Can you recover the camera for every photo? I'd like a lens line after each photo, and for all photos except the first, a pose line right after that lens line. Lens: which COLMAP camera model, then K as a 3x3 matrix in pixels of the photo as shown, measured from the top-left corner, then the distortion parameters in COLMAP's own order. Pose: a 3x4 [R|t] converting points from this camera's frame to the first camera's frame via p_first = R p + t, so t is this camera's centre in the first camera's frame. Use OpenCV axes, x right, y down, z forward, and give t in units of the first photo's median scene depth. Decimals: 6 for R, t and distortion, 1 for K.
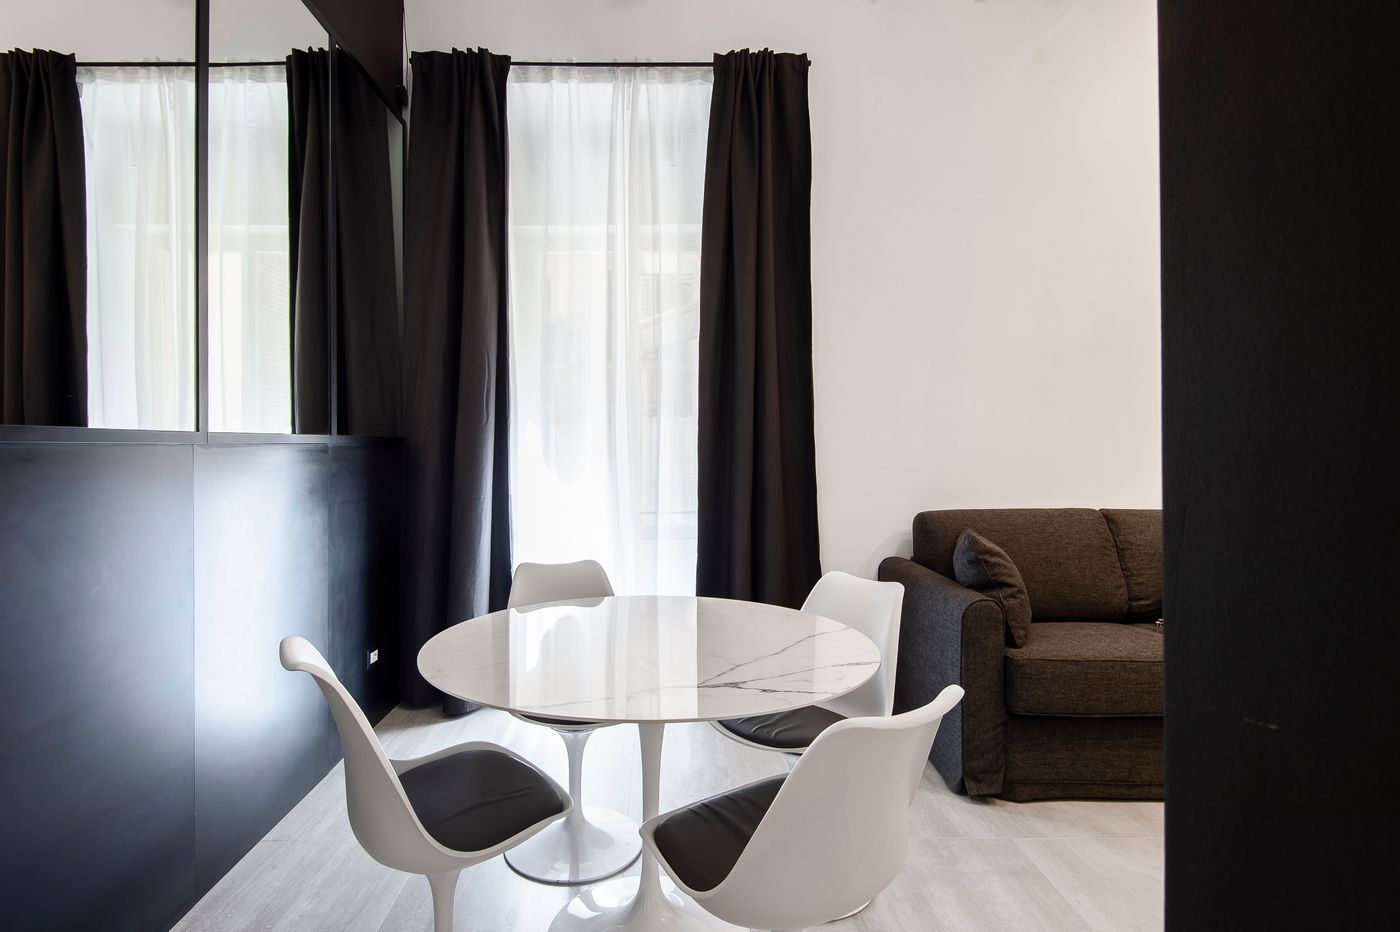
lens RADIAL K [[733.4, 0, 666.4], [0, 733.4, 434.3], [0, 0, 1]] dist [0.041222, -0.031802]
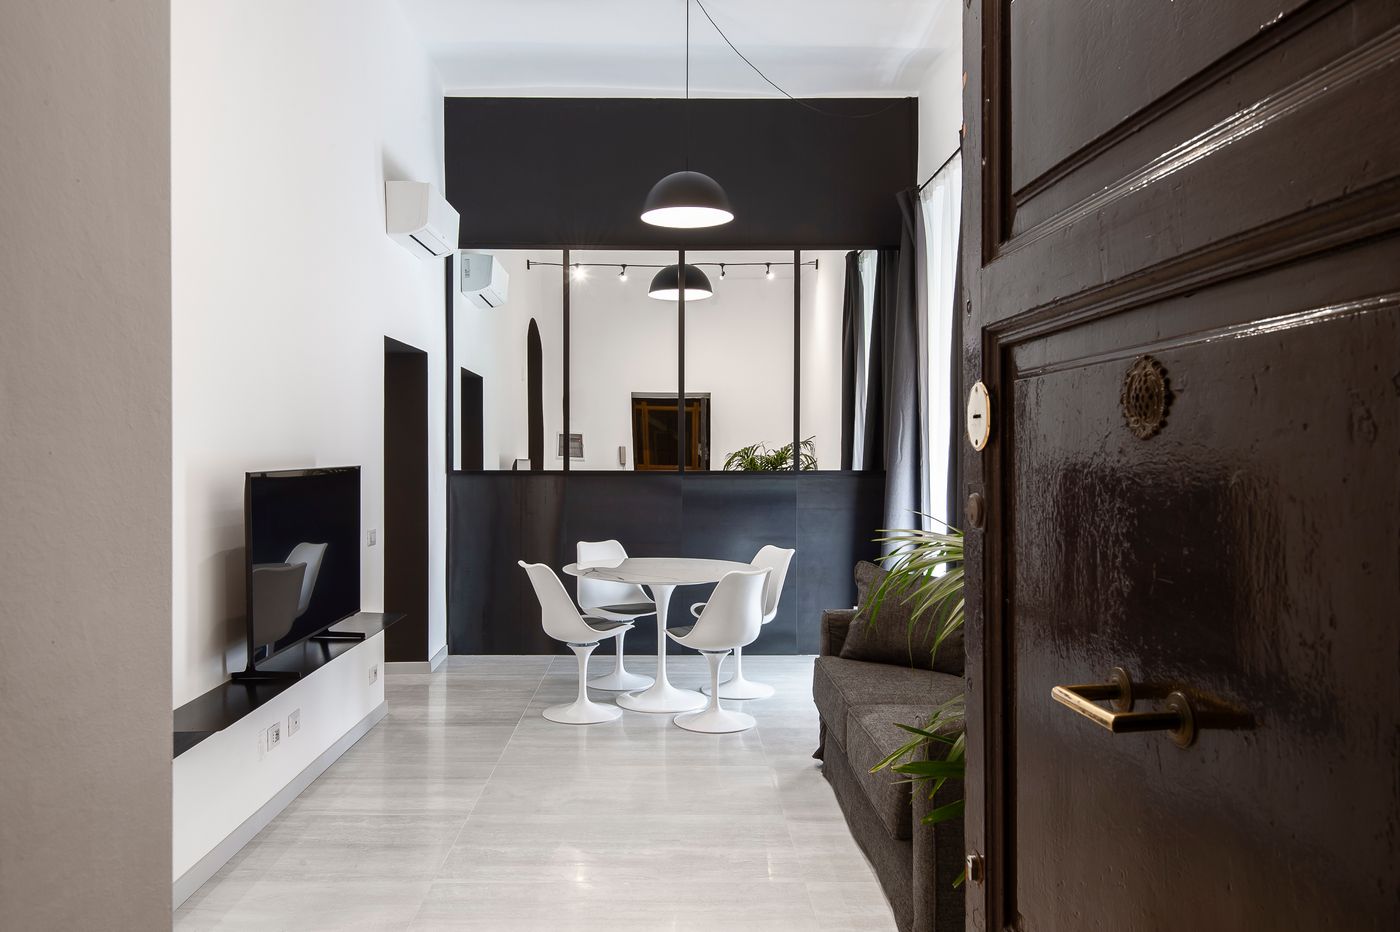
lens RADIAL K [[997.2, 0, 675.9], [0, 997.2, 464.1], [0, 0, 1]] dist [0.010896, -0.000032]
pose [[-0.002881, 0.012564, -0.999917, 1.855097], [0.013279, 0.999833, 0.012525, -0.044437], [0.999908, -0.013242, -0.003047, 0.657164]]
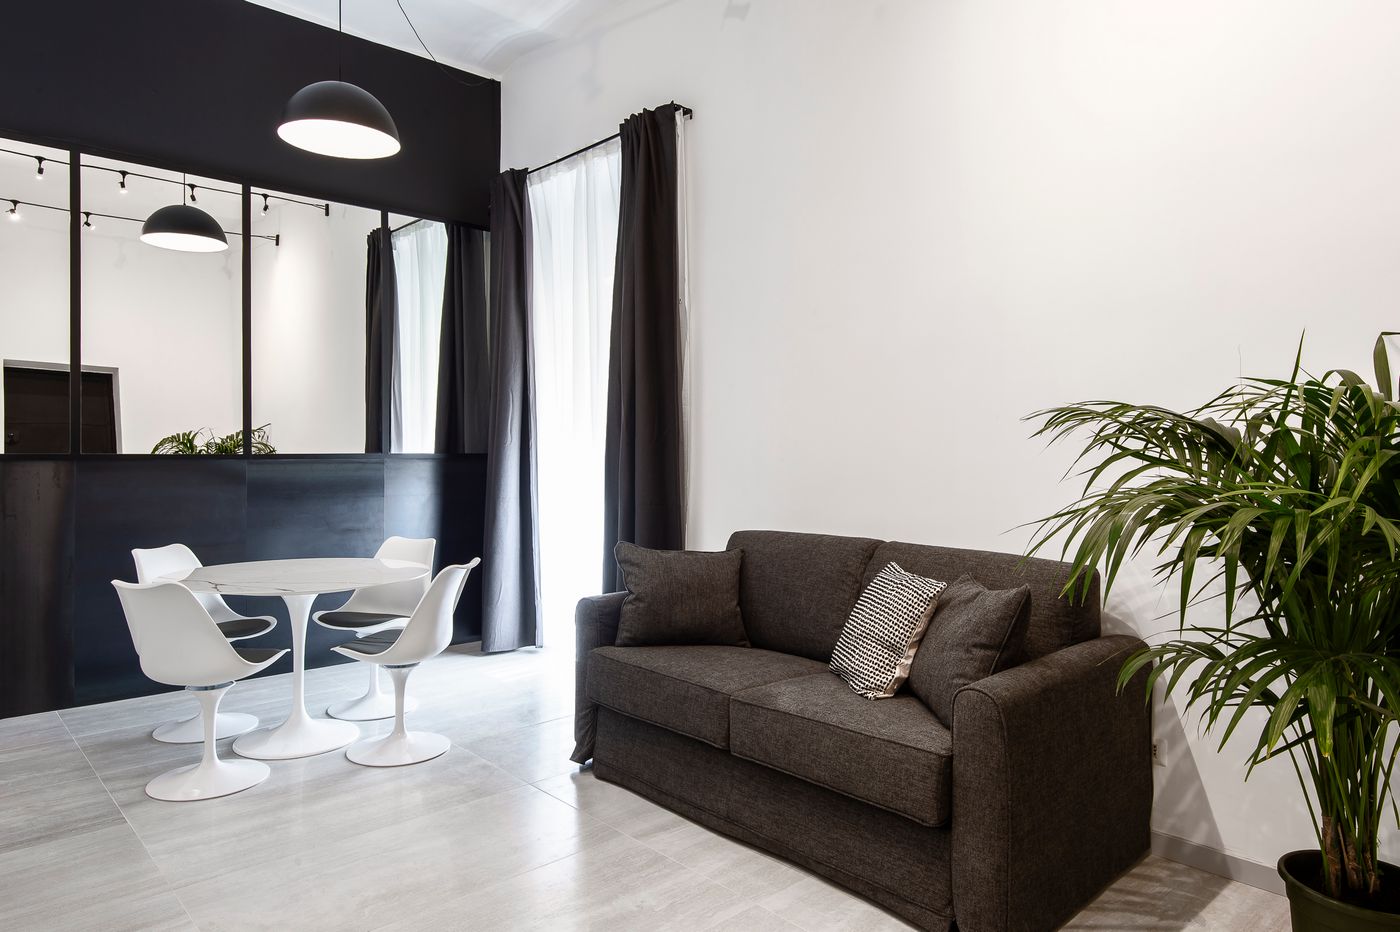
lens RADIAL K [[870.6, 0, 689.7], [0, 870.6, 454.7], [0, 0, 1]] dist [0.030832, -0.025505]
pose [[0.668731, 0.005459, -0.743485, 1.352146], [0.007433, 0.999874, 0.014027, -0.016567], [0.743467, -0.014907, 0.668606, 0.184360]]
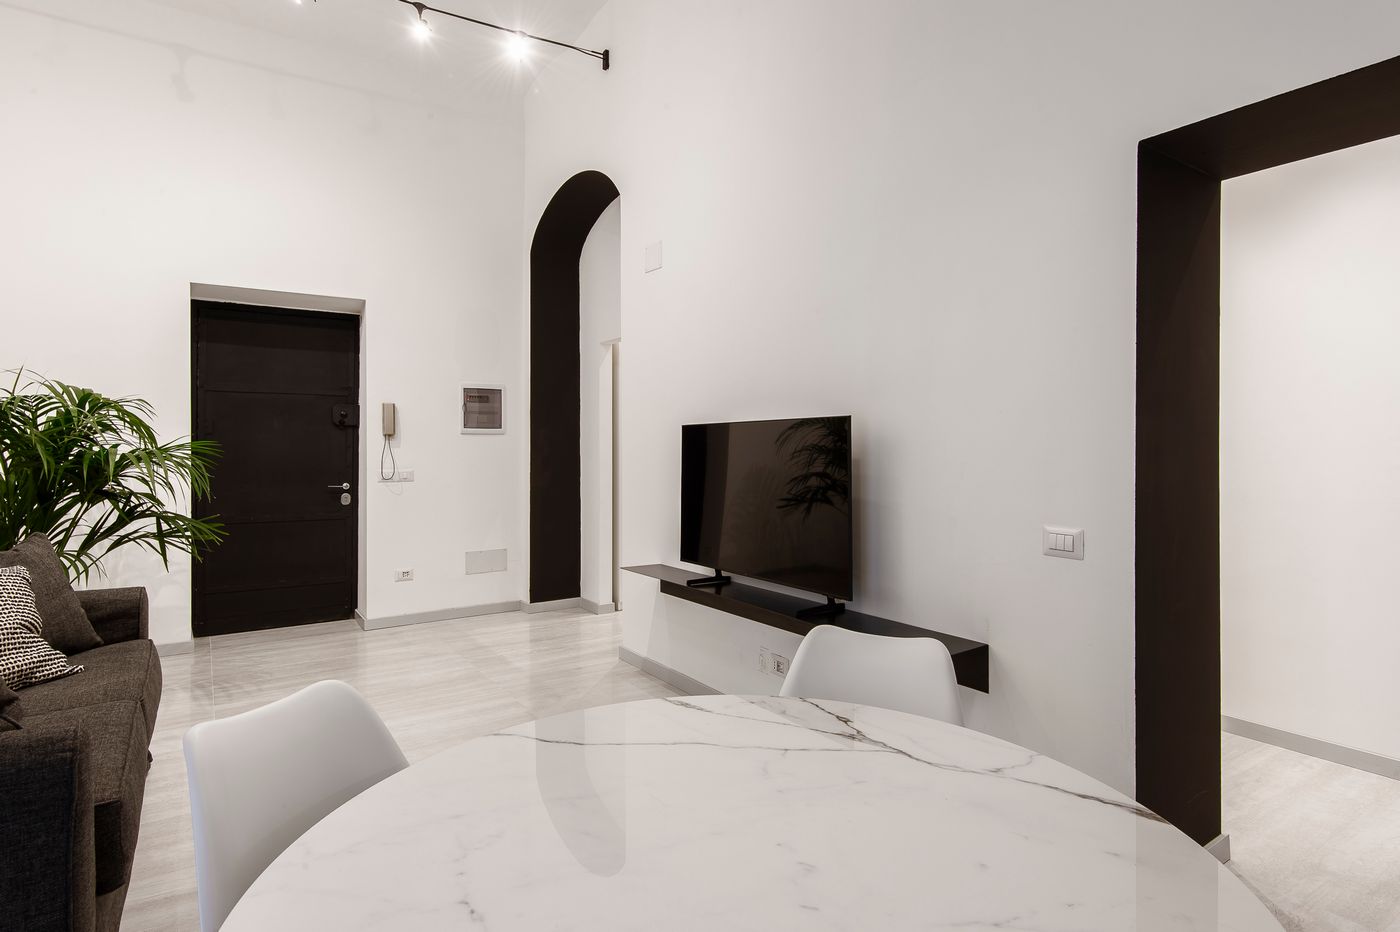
lens RADIAL K [[753.1, 0, 703.5], [0, 753.1, 459.7], [0, 0, 1]] dist [0.059773, -0.037549]
pose [[-0.553088, -0.017303, 0.832943, -0.259487], [-0.013534, 0.999839, 0.011783, 0.013100], [-0.833013, -0.004757, -0.553234, 0.818566]]
